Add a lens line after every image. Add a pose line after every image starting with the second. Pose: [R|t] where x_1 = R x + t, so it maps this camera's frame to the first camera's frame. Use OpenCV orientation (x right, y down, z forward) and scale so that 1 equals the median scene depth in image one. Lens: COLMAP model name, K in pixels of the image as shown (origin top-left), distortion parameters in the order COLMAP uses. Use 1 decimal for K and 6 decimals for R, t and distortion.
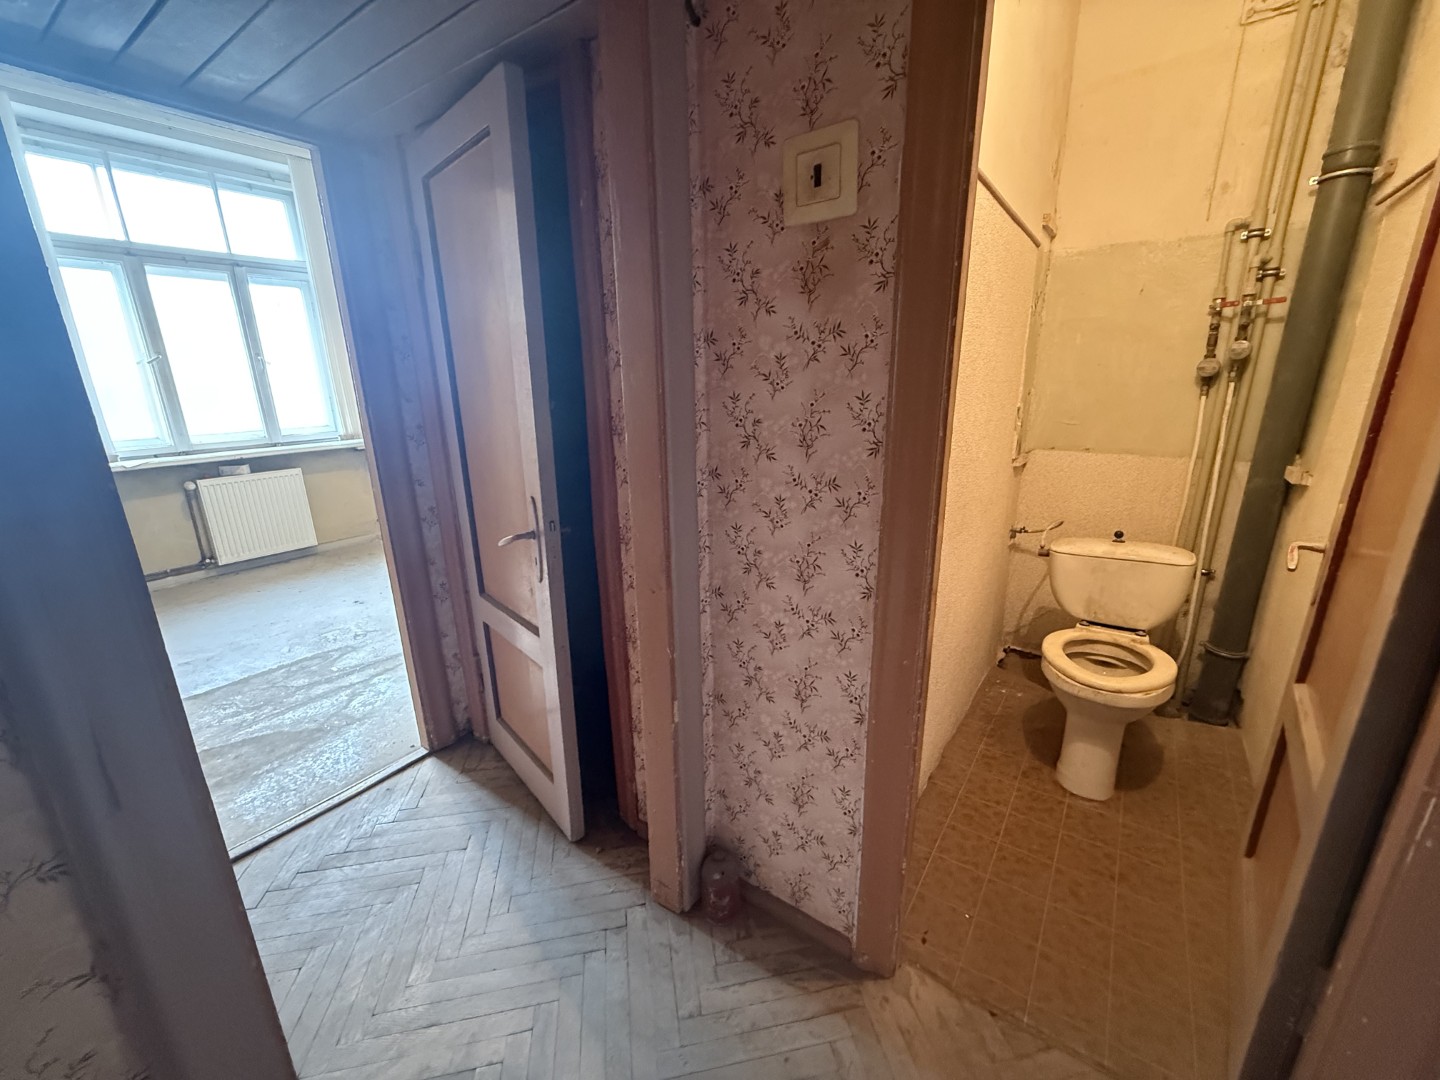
lens RADIAL K [[583.2, 0, 722.6], [0, 583.2, 542.8], [0, 0, 1]] dist [0.003120, 0.001221]
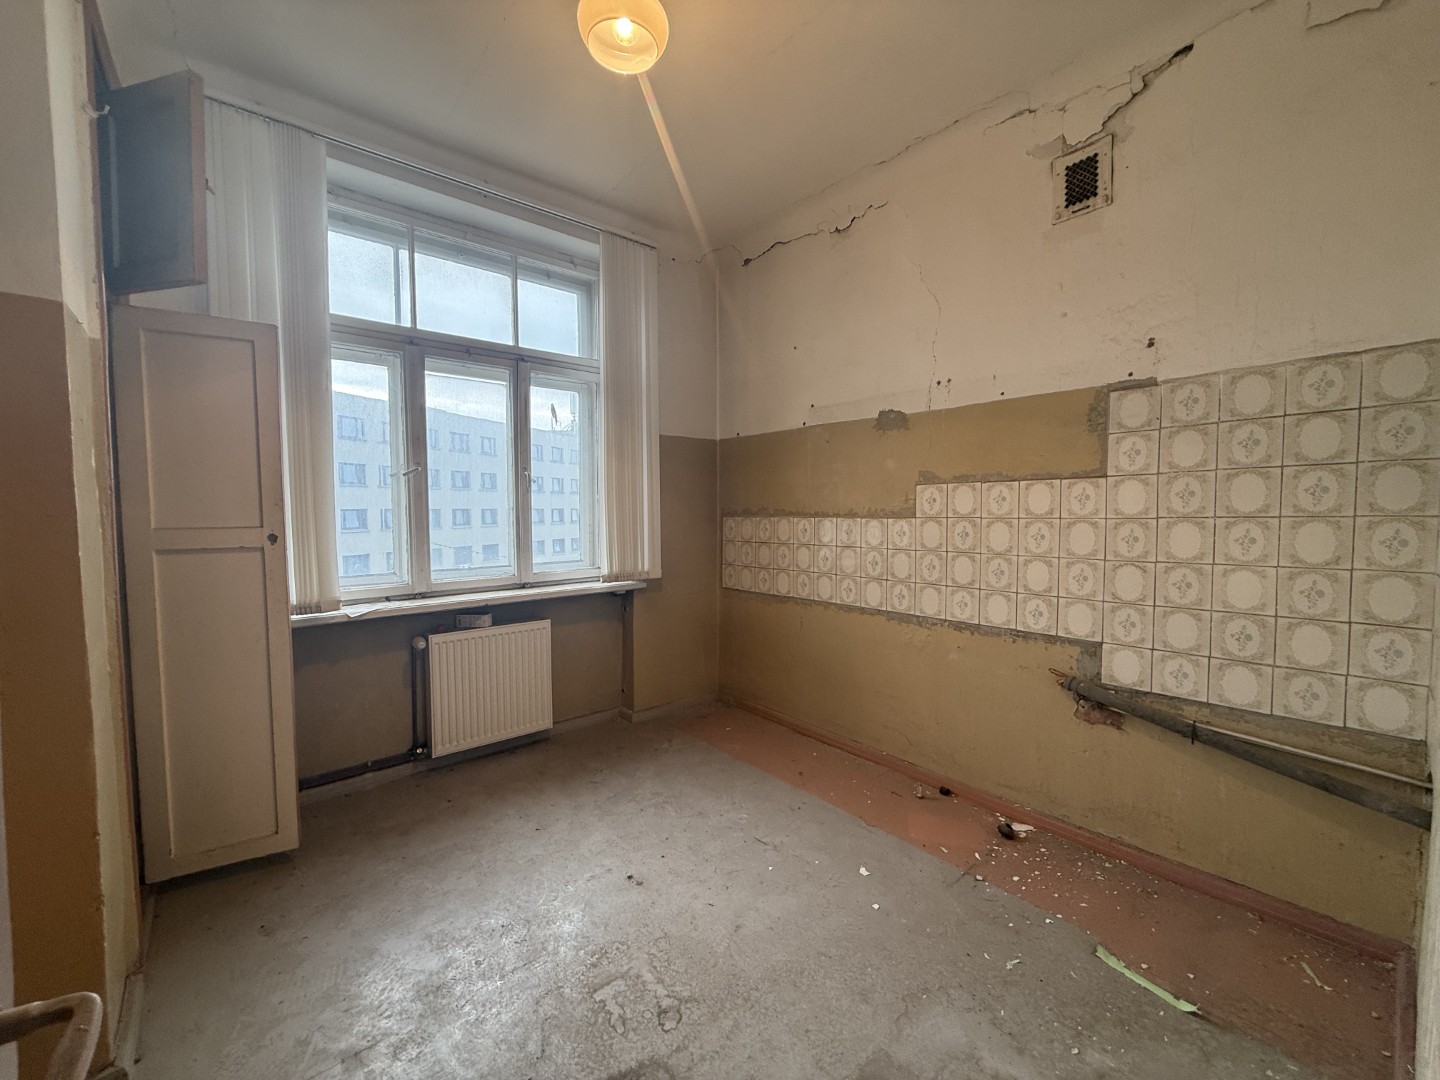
lens RADIAL K [[583.2, 0, 719.3], [0, 583.2, 541.1], [0, 0, 1]] dist [0.003120, 0.001221]
pose [[0.967310, 0.013395, -0.253244, -0.369125], [-0.072135, 0.971887, -0.224127, -0.081453], [0.243122, 0.235068, 0.941082, 0.382136]]
